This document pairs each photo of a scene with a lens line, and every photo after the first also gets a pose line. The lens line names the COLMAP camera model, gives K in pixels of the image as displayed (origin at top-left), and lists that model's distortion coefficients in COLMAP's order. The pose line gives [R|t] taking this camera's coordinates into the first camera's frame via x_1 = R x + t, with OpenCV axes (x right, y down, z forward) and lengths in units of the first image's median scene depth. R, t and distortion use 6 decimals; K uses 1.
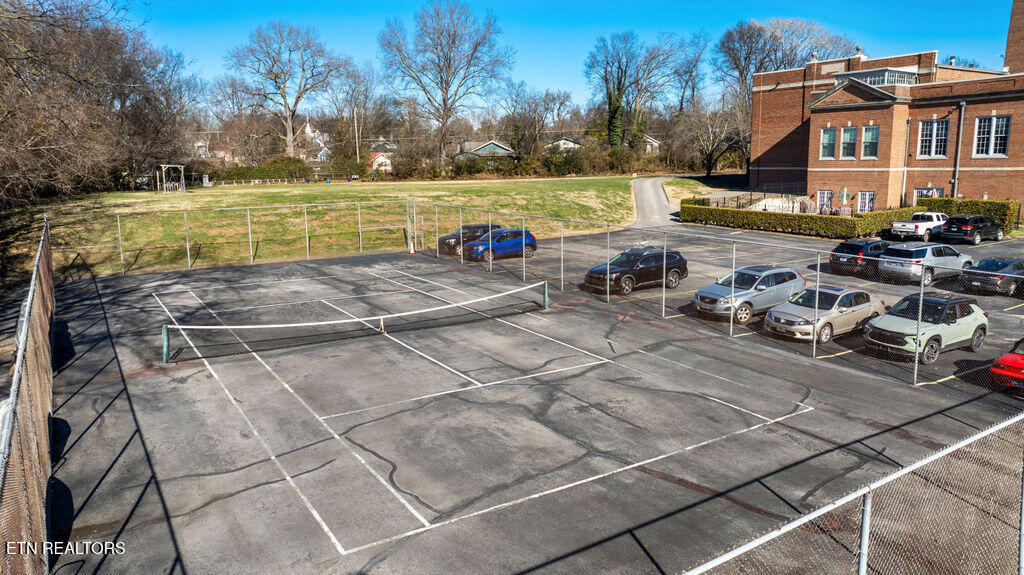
lens RADIAL K [[713.1, 0, 512.0], [0, 713.1, 287.5], [0, 0, 1]] dist [-0.000285, -0.003610]
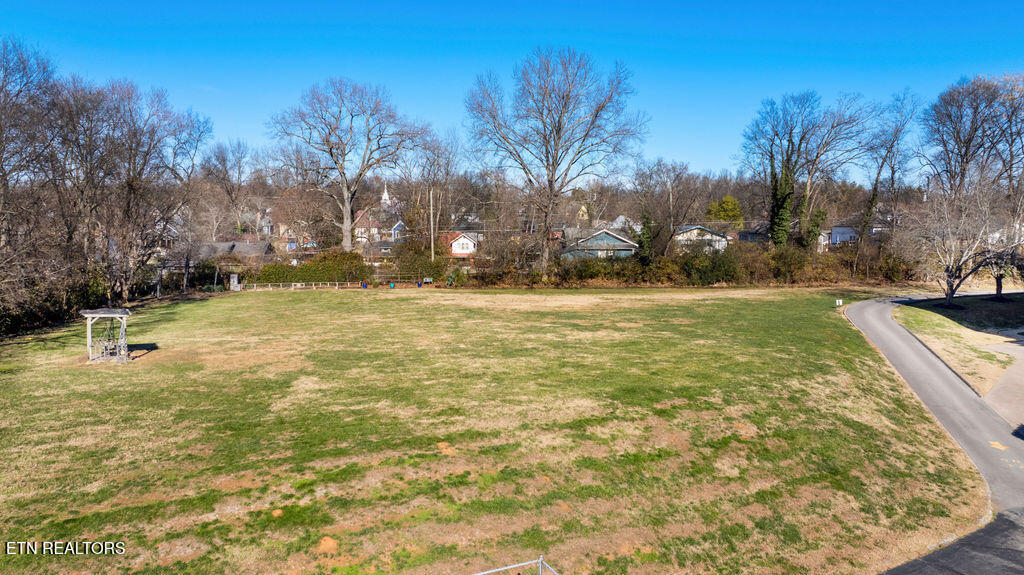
lens RADIAL K [[713.1, 0, 512.0], [0, 713.1, 287.5], [0, 0, 1]] dist [-0.000285, -0.003610]
pose [[0.994063, 0.029609, -0.104700, -0.052631], [-0.037772, 0.996326, -0.076863, -0.093025], [0.102039, 0.080362, 0.991529, 0.265310]]
